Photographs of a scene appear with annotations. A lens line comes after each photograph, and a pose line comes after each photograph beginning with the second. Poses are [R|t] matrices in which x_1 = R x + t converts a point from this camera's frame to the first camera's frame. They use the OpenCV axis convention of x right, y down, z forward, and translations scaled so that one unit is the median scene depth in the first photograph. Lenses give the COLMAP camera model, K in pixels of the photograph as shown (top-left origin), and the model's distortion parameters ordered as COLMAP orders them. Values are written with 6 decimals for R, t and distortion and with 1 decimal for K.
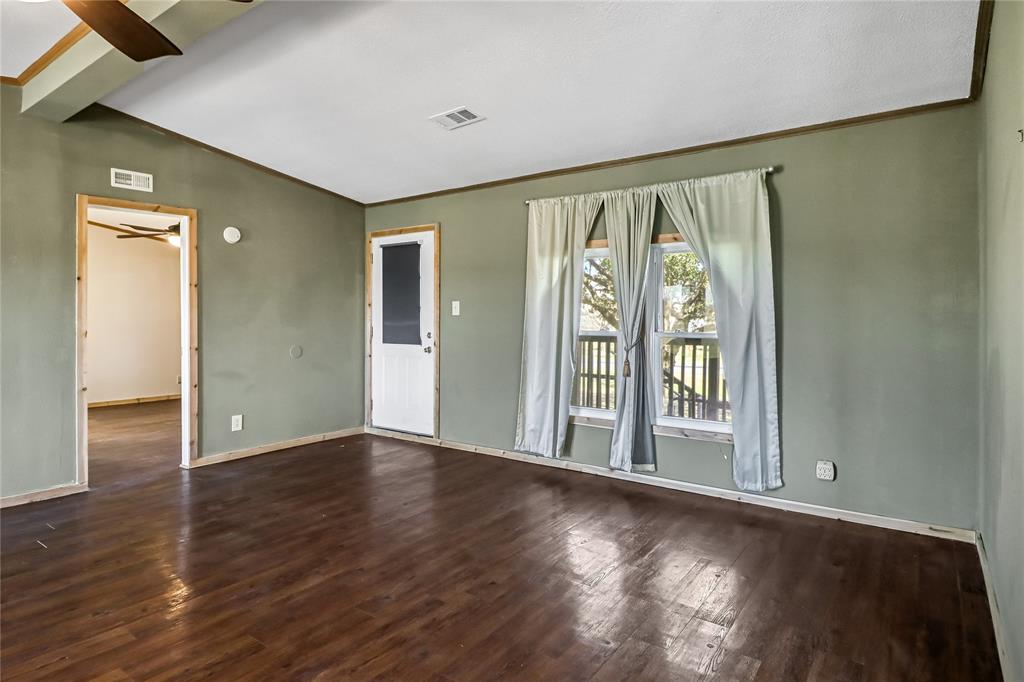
lens RADIAL K [[569.4, 0, 504.6], [0, 569.4, 337.7], [0, 0, 1]] dist [0.002207, -0.003952]
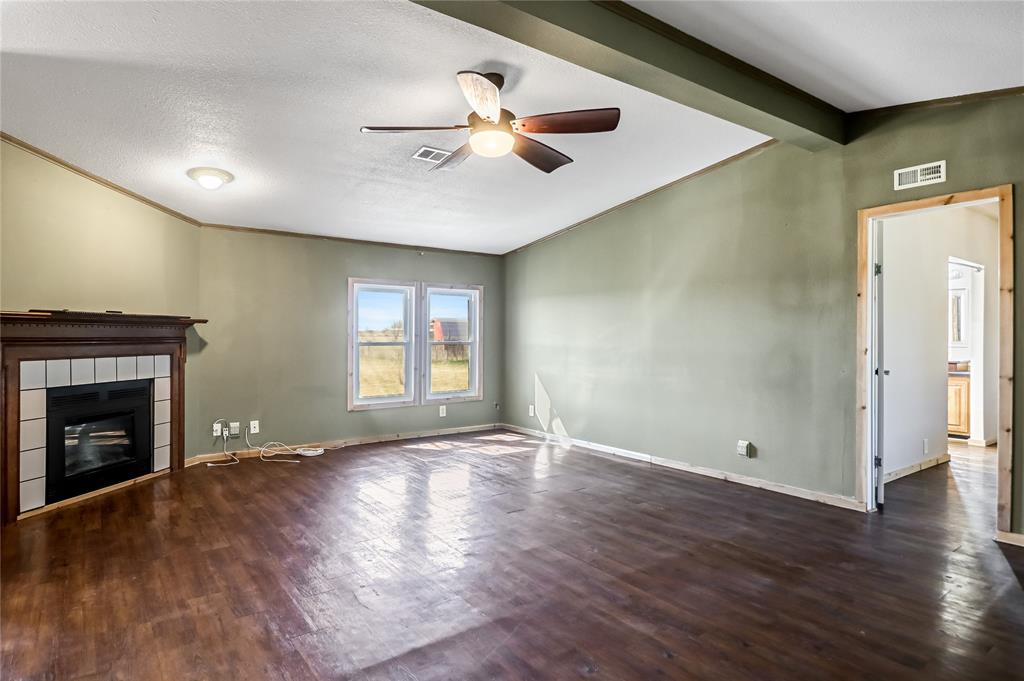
lens RADIAL K [[569.4, 0, 504.9], [0, 569.4, 337.5], [0, 0, 1]] dist [0.002207, -0.003952]
pose [[-0.293478, 0.001808, -0.955964, 0.394514], [-0.049360, 0.998636, 0.017042, -0.015108], [0.954691, 0.052188, -0.292988, 0.725253]]
